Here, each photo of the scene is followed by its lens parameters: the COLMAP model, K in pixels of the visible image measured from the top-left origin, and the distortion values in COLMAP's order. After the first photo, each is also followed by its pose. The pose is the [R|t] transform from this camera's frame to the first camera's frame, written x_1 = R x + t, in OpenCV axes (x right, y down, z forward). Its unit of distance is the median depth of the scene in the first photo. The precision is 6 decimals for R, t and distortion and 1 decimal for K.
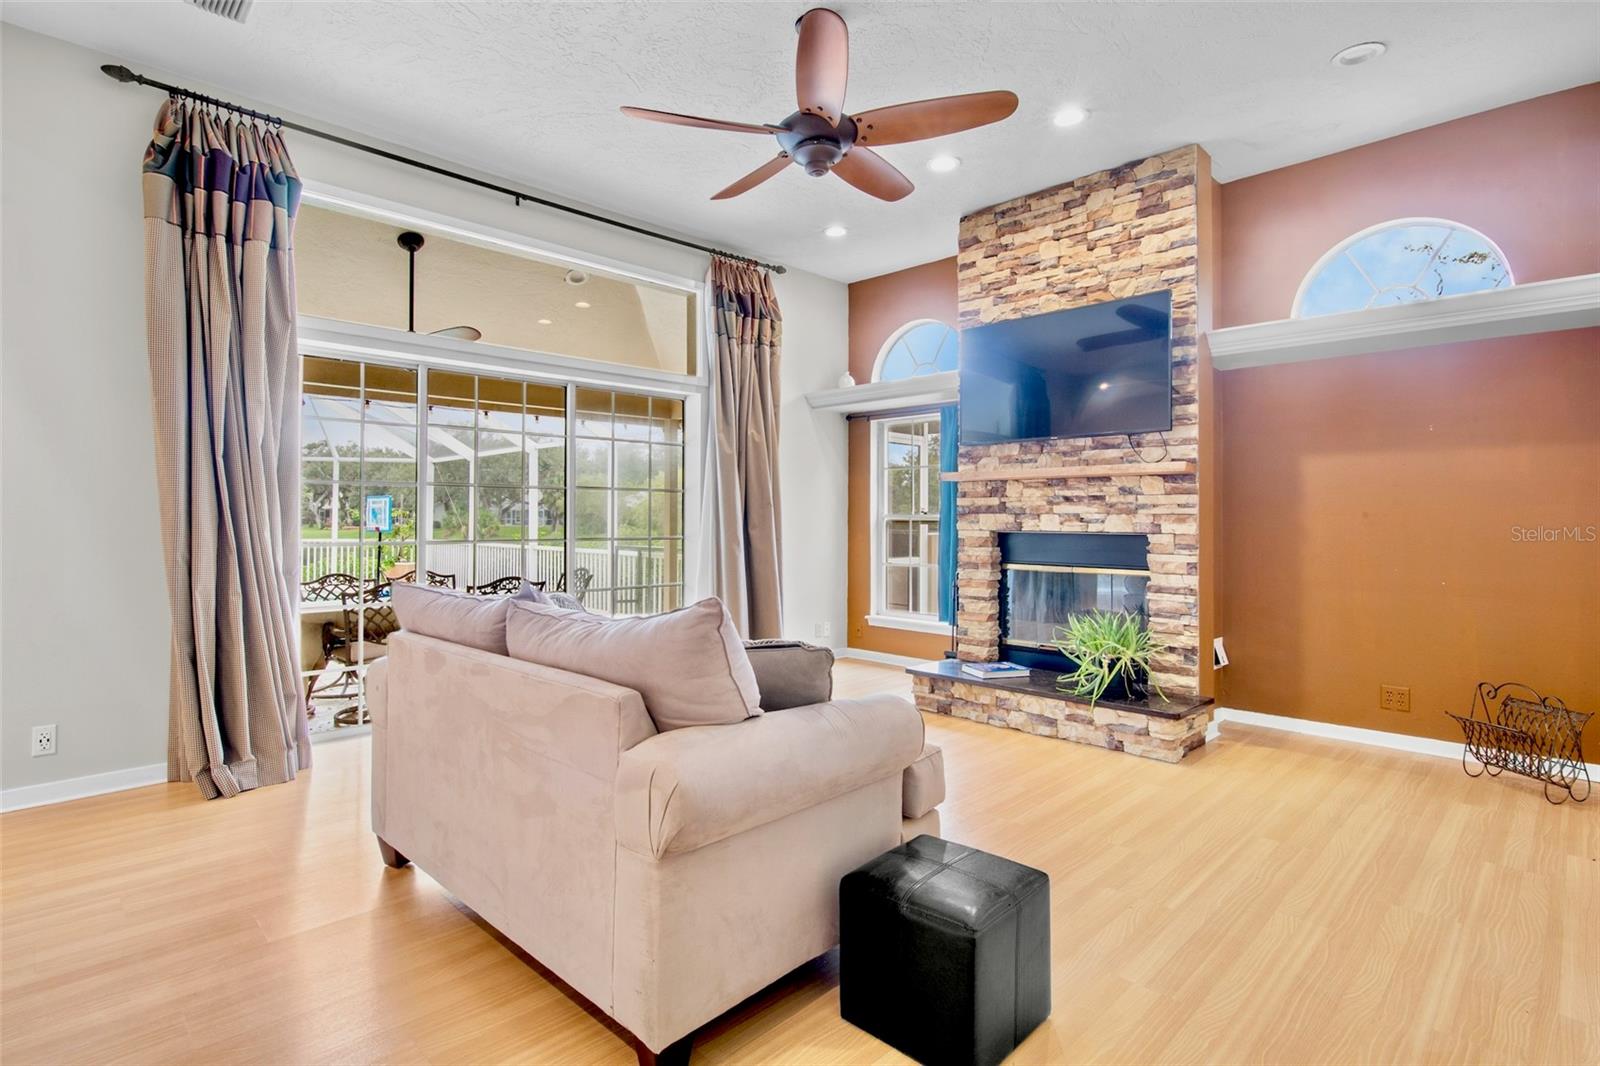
lens RADIAL K [[789.3, 0, 804.6], [0, 789.3, 506.0], [0, 0, 1]] dist [-0.006779, -0.001012]
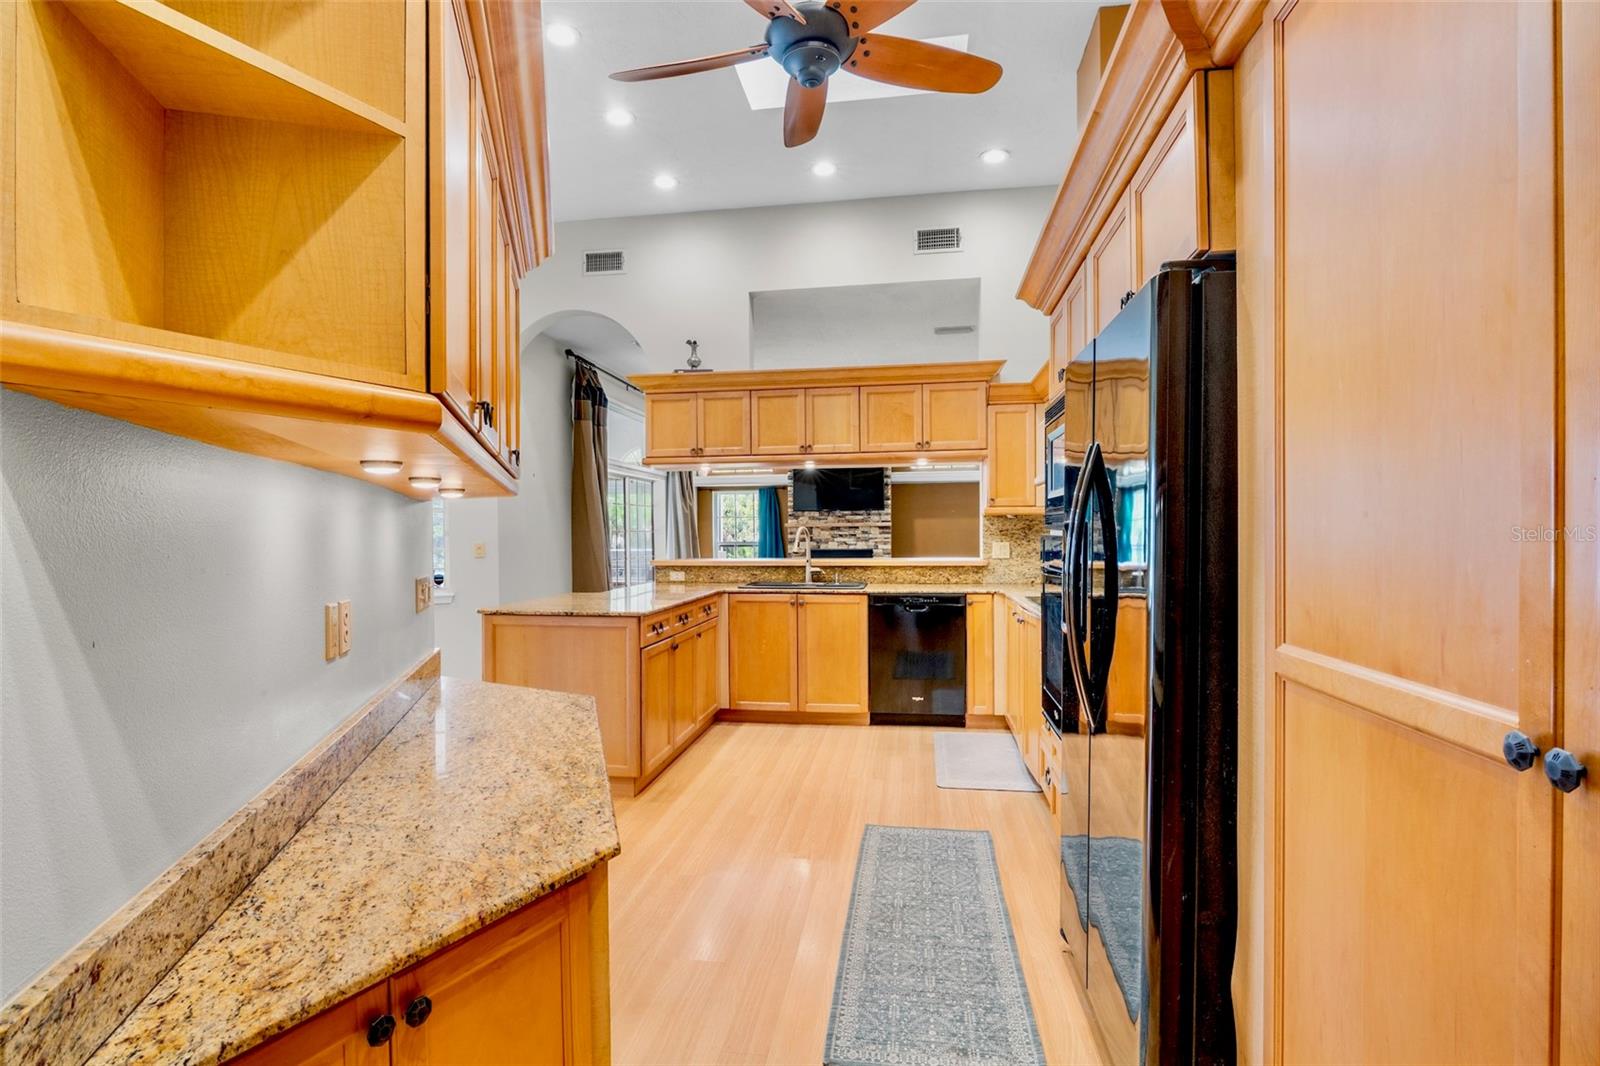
lens RADIAL K [[789.3, 0, 810.7], [0, 789.3, 530.7], [0, 0, 1]] dist [-0.006779, -0.001012]
pose [[0.805750, -0.004656, 0.592238, -1.185556], [0.000739, 0.999976, 0.006856, -0.040715], [-0.592256, -0.005087, 0.805734, -0.905907]]
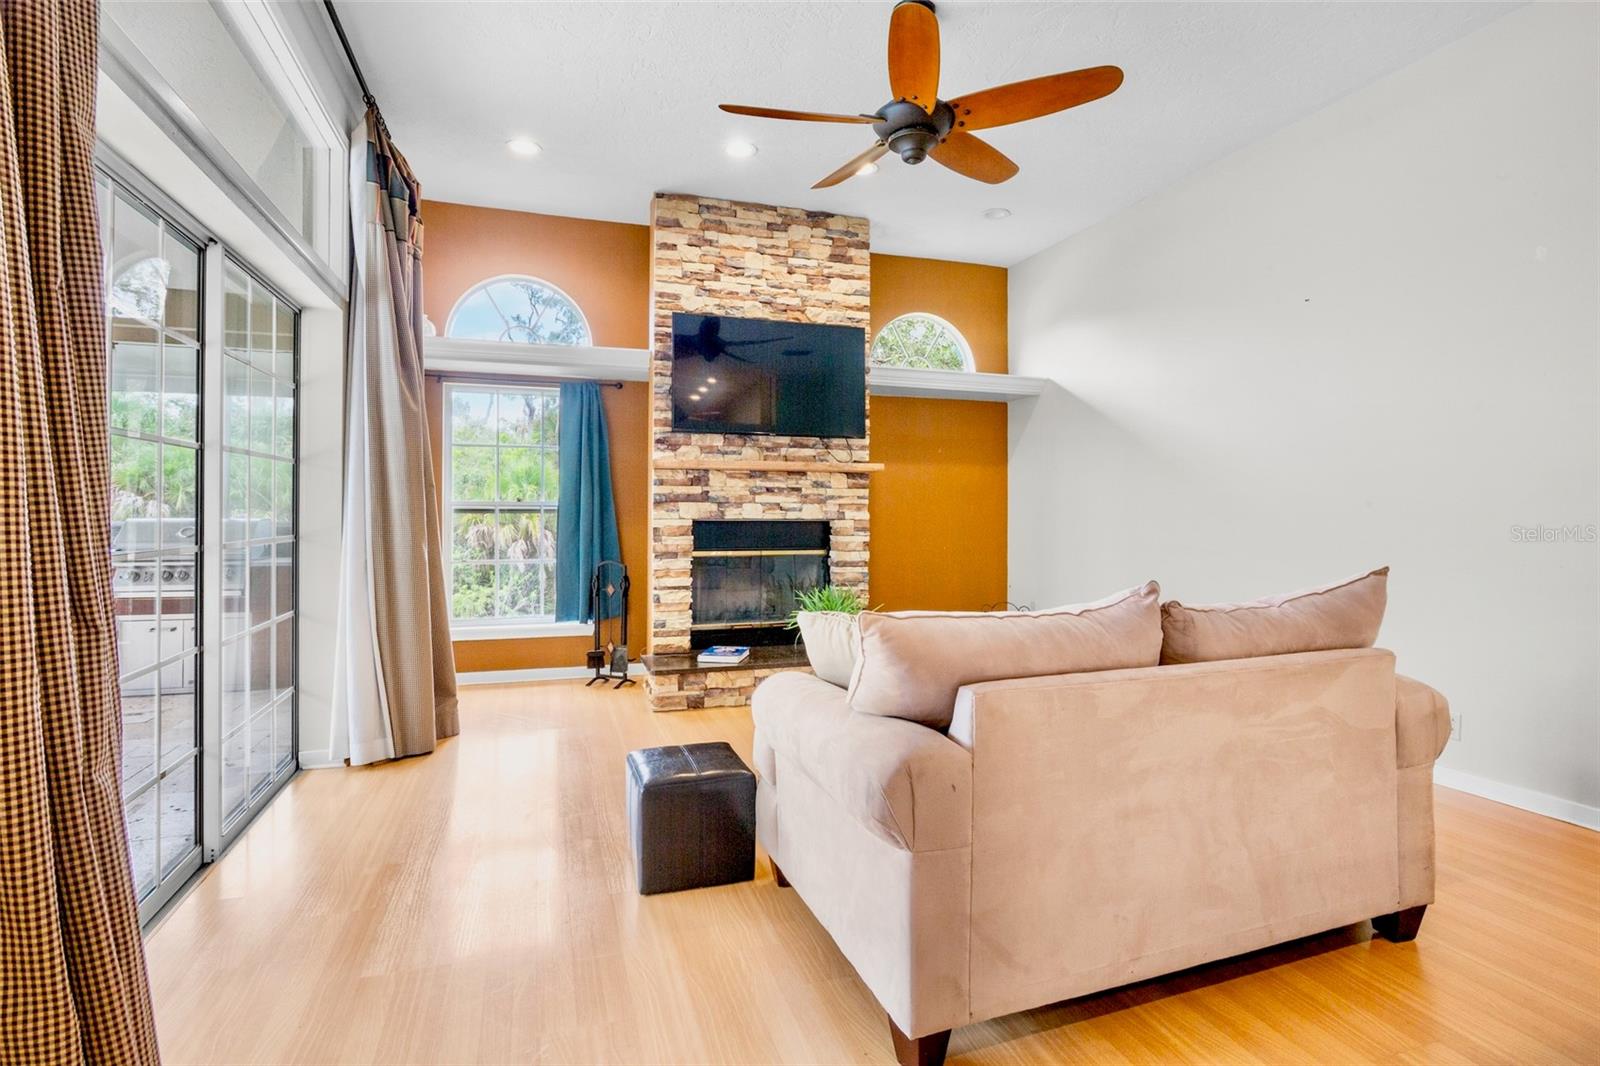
lens RADIAL K [[789.3, 0, 810.3], [0, 789.3, 499.7], [0, 0, 1]] dist [-0.006779, -0.001012]
pose [[0.446202, 0.009102, 0.894886, -0.644941], [-0.016492, 0.999862, -0.001947, 0.006542], [-0.894780, -0.013890, 0.446291, 0.452935]]
